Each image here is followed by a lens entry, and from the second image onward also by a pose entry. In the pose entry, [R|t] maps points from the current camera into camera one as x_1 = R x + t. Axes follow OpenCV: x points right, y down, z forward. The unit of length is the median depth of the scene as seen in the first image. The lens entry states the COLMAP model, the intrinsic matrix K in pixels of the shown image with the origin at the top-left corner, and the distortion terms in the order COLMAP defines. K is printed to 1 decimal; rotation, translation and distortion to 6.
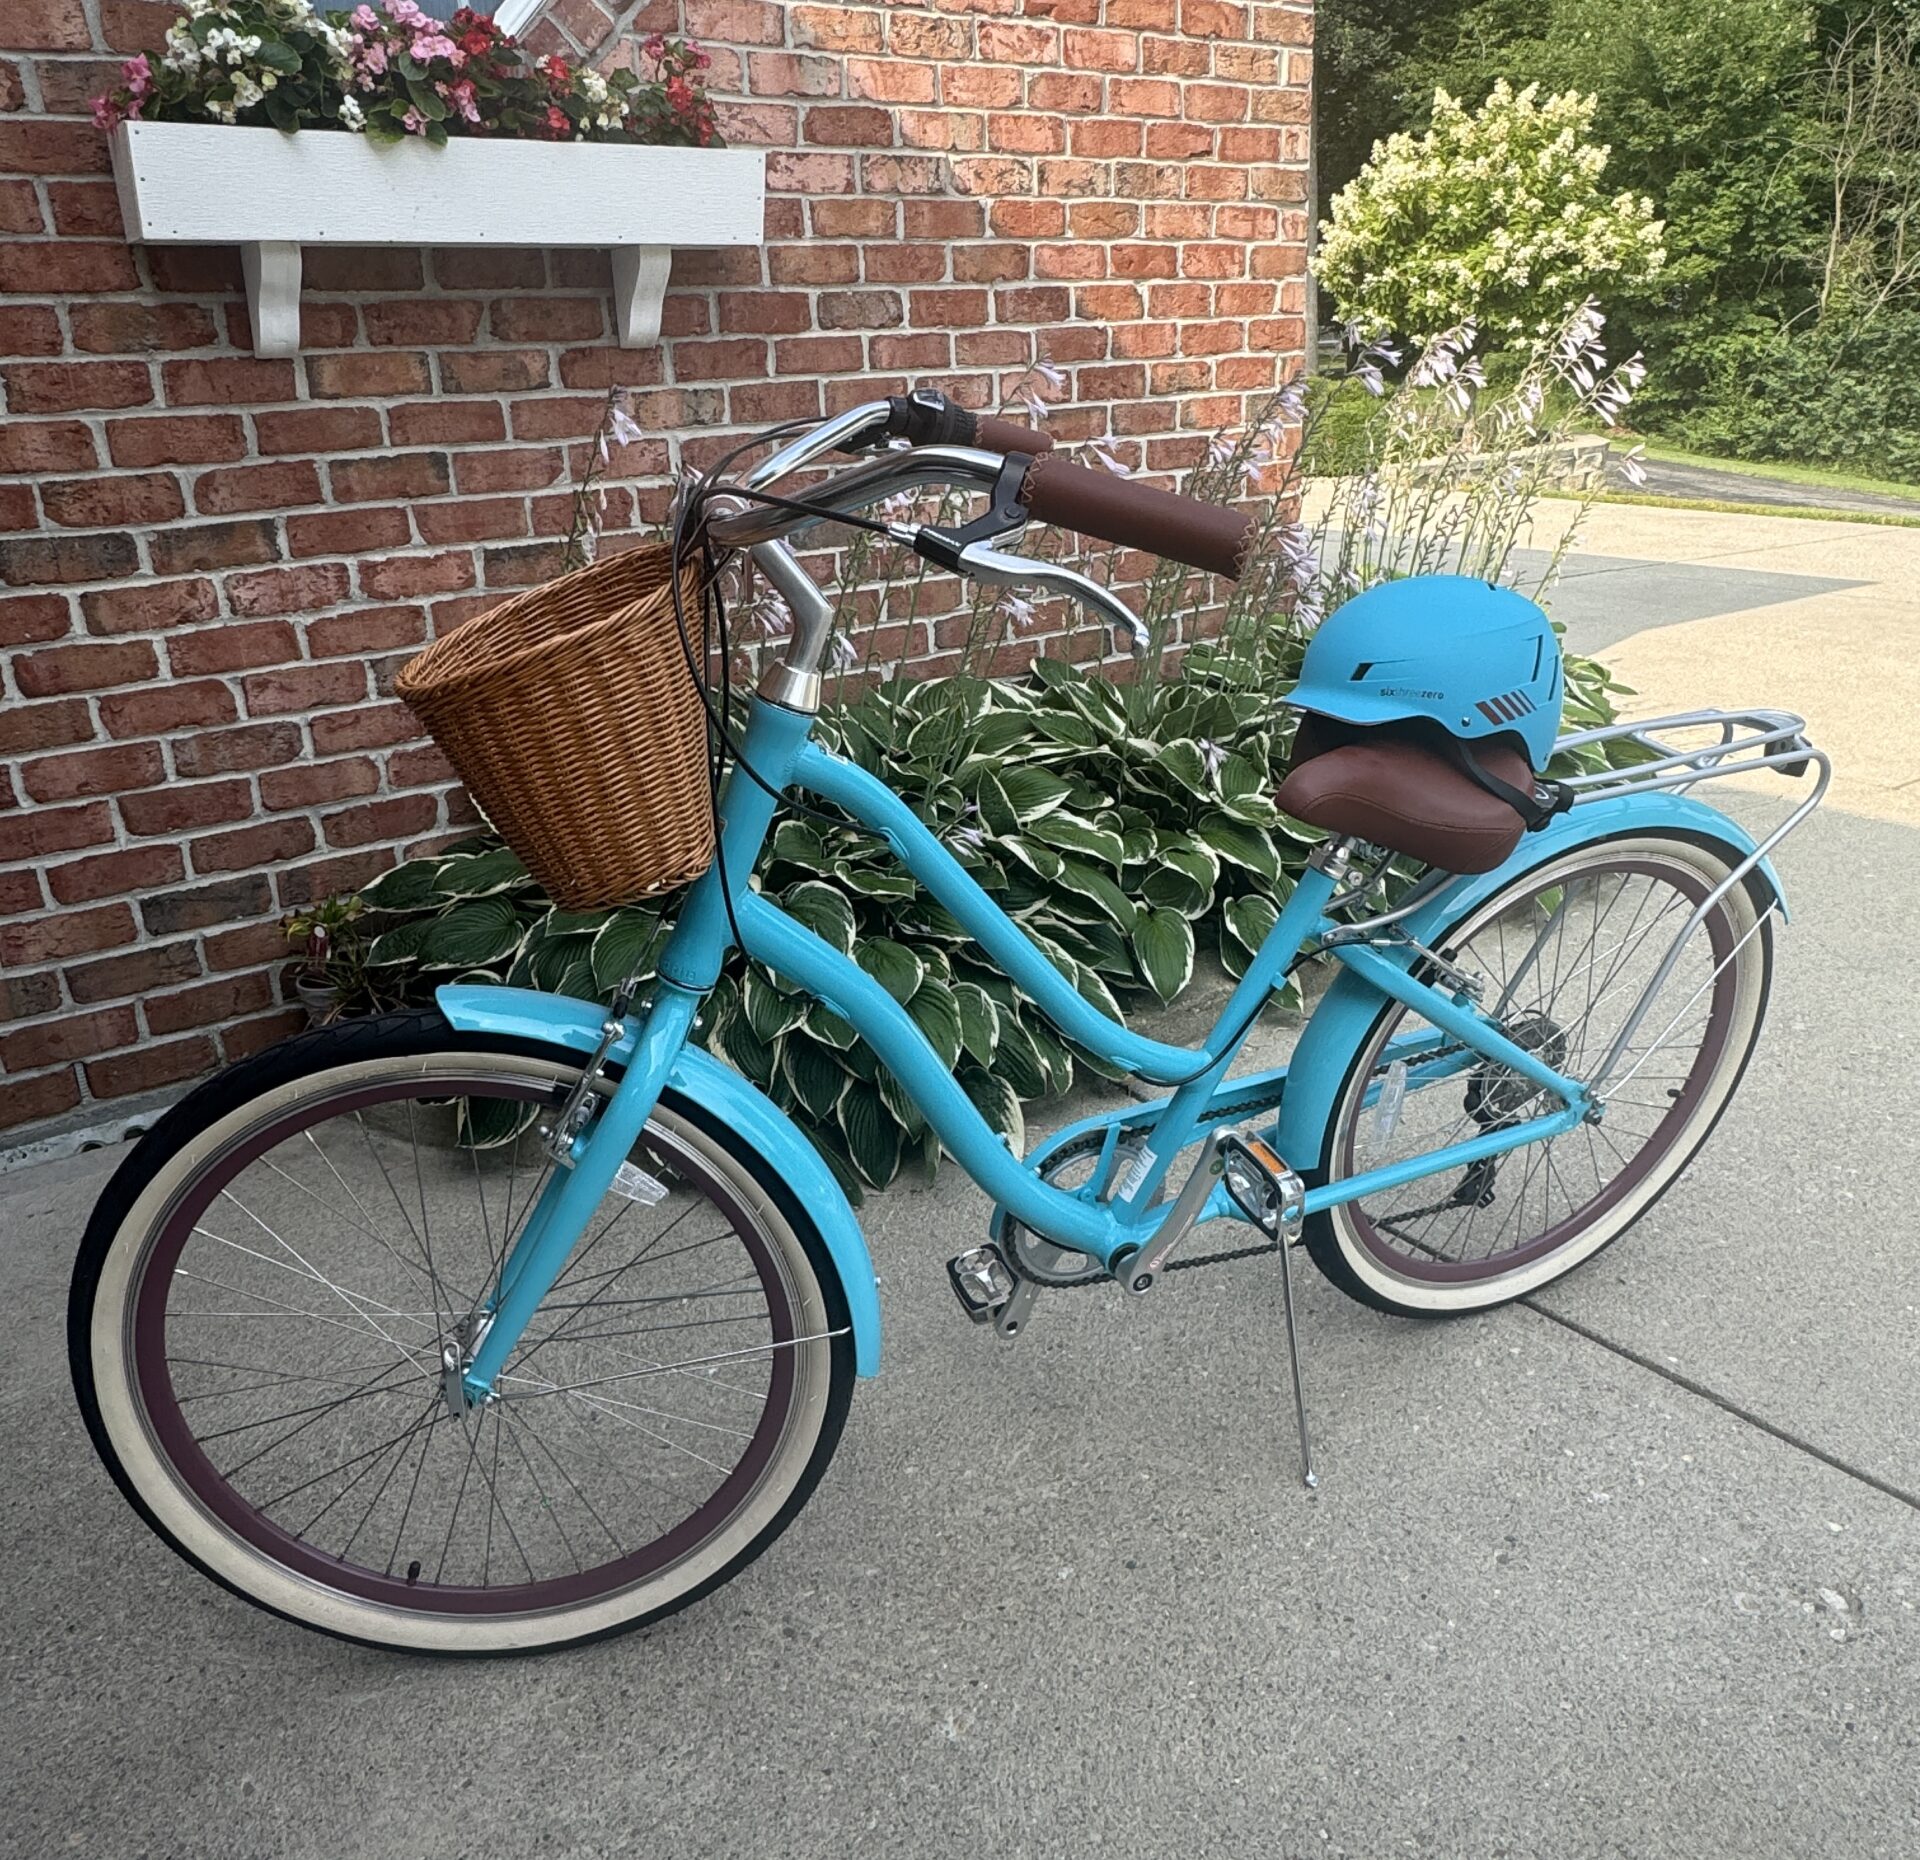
lens RADIAL K [[1381.7, 0, 950.6], [0, 1381.7, 913.6], [0, 0, 1]] dist [0.008578, 0.007814]
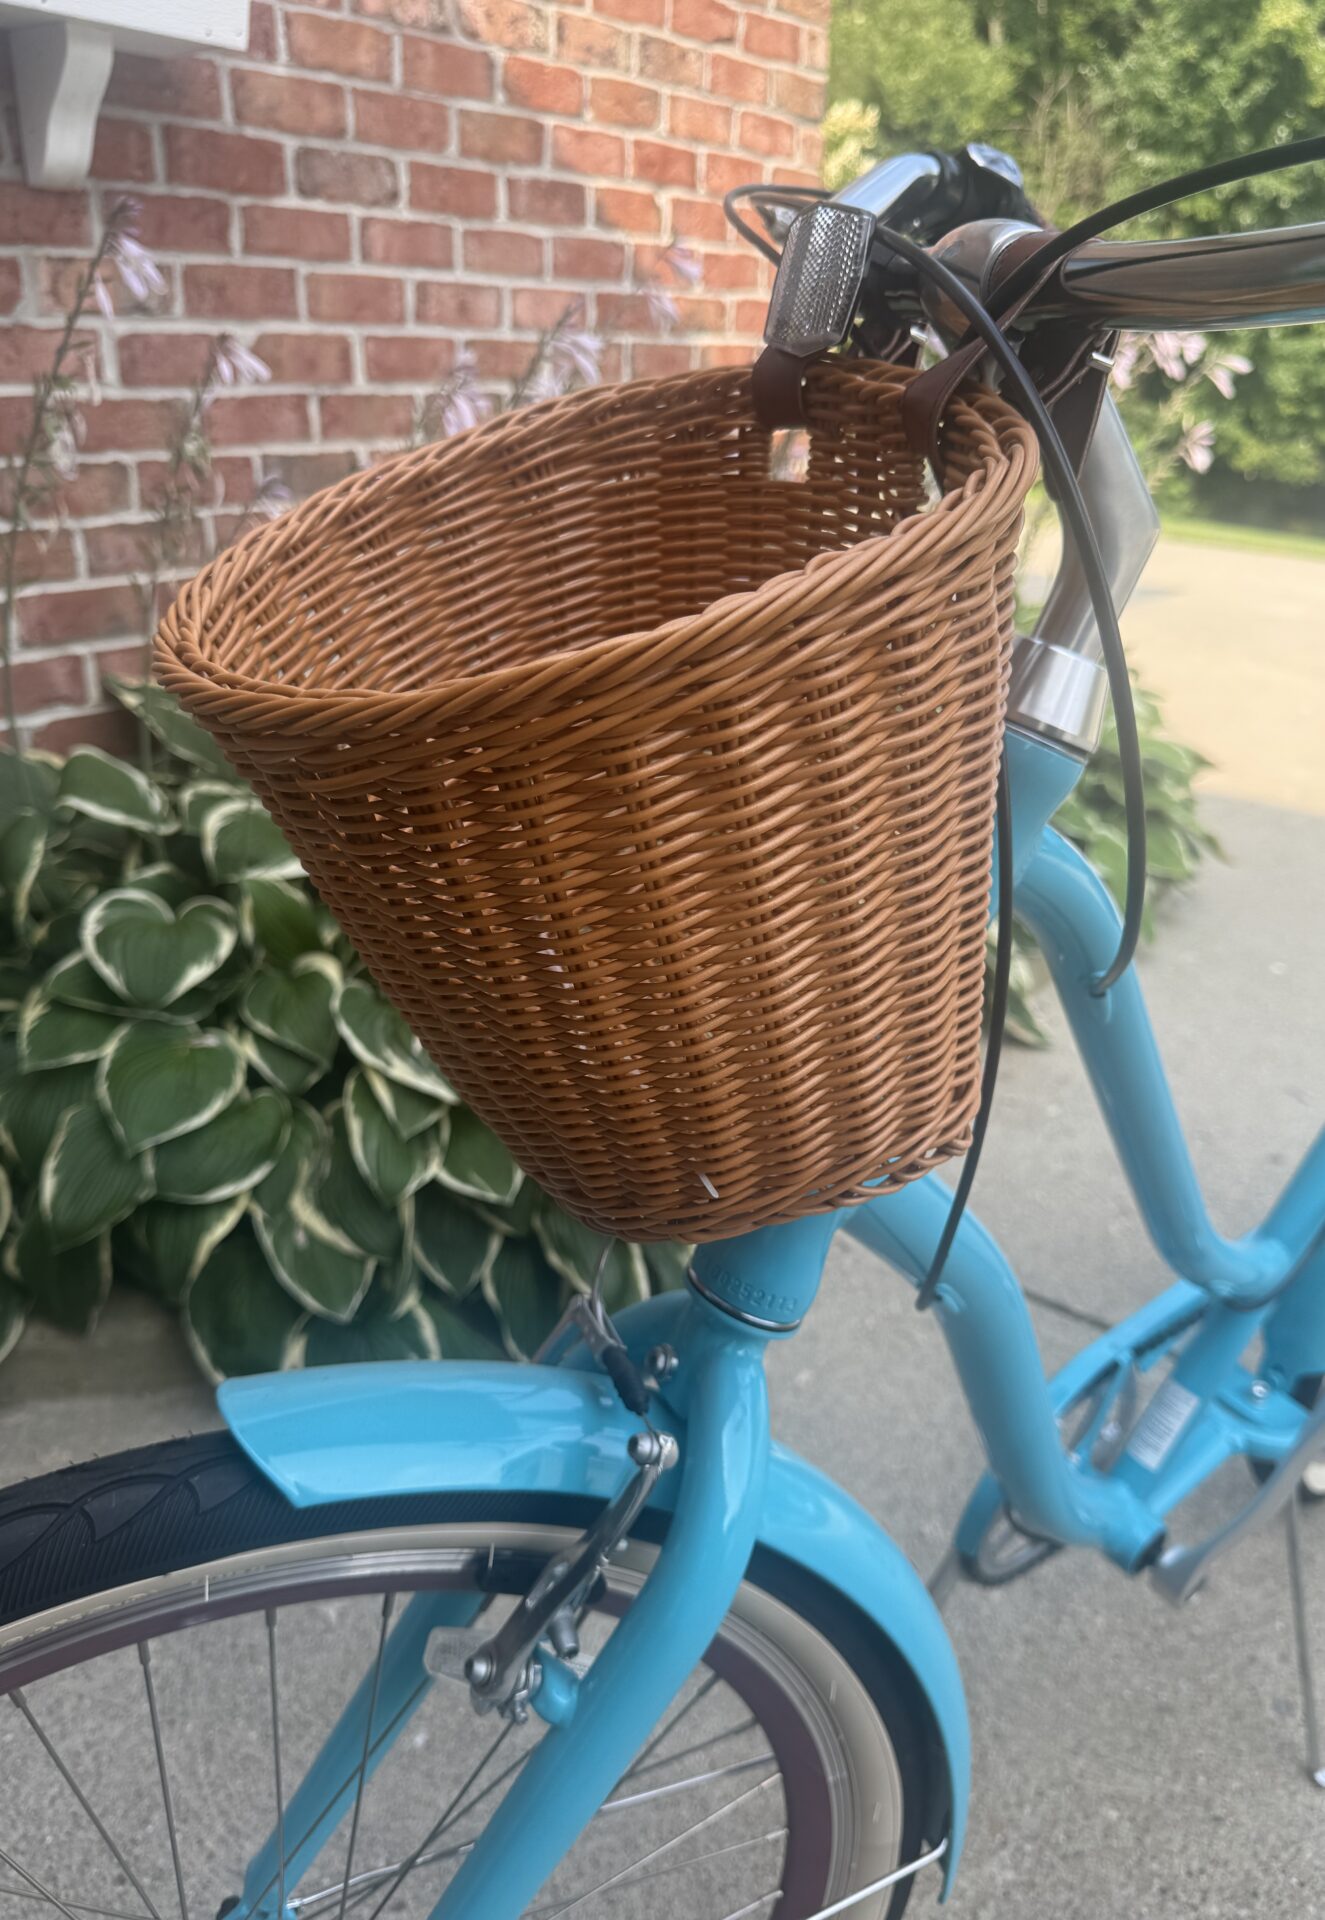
lens RADIAL K [[1390.5, 0, 668.6], [0, 1390.5, 978.2], [0, 0, 1]] dist [0.007725, -0.001268]
pose [[0.958839, -0.055951, 0.278382, -0.133747], [0.042841, 0.997677, 0.052960, -0.035661], [-0.280698, -0.038854, 0.959009, 0.210309]]
